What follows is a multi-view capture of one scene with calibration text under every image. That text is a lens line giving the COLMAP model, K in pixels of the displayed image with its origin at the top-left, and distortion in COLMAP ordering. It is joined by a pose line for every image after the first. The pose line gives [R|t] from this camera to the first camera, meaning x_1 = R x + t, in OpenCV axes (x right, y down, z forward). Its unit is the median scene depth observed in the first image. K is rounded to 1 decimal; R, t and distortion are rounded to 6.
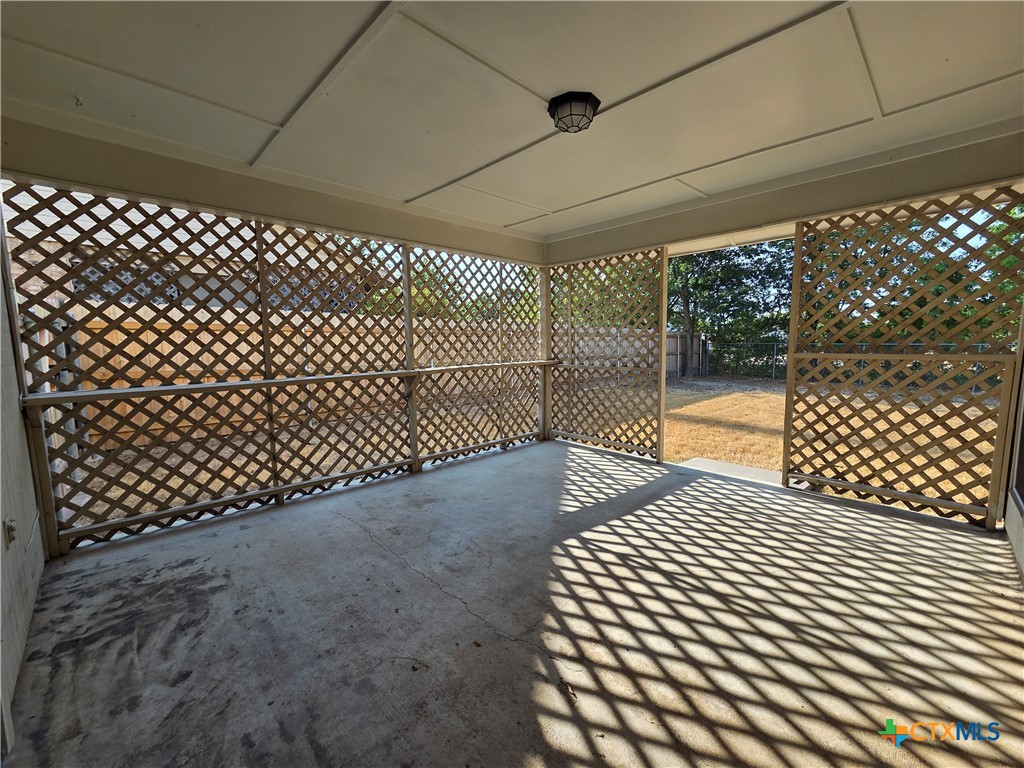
lens RADIAL K [[420.1, 0, 513.7], [0, 420.1, 389.2], [0, 0, 1]] dist [-0.000060, 0.000606]
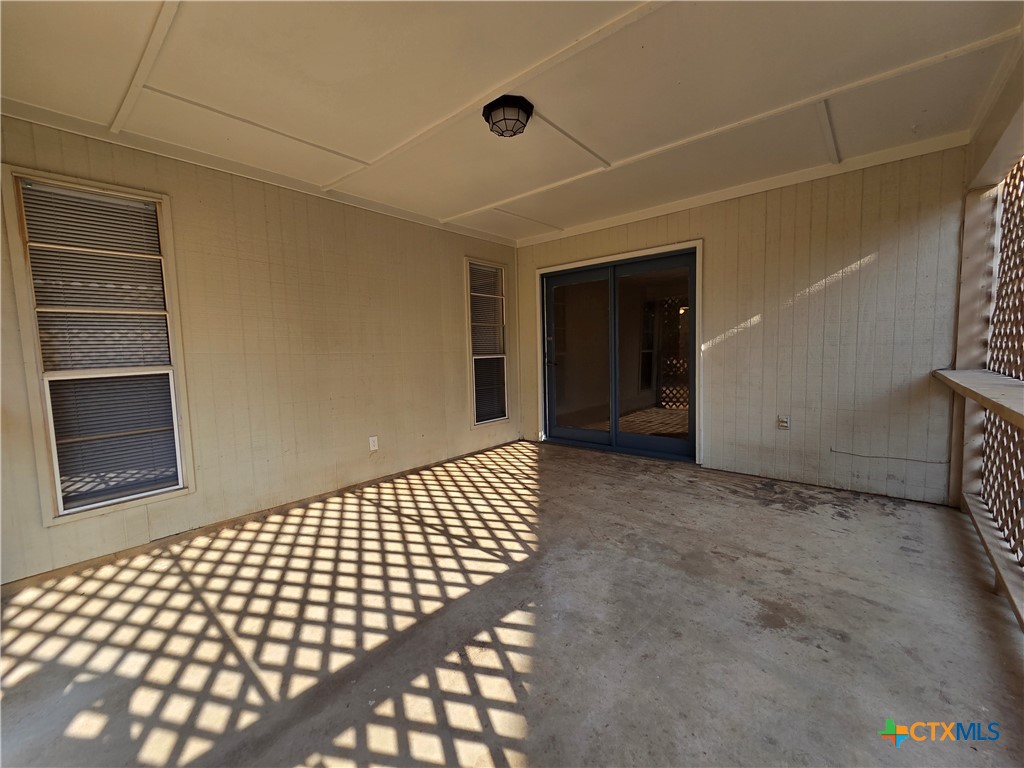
lens RADIAL K [[420.1, 0, 511.5], [0, 420.1, 380.7], [0, 0, 1]] dist [-0.000060, 0.000606]
pose [[-0.995898, 0.045718, -0.078081, 0.217759], [0.030189, 0.981400, 0.189587, -0.204093], [0.085296, 0.186452, -0.978754, 1.900075]]
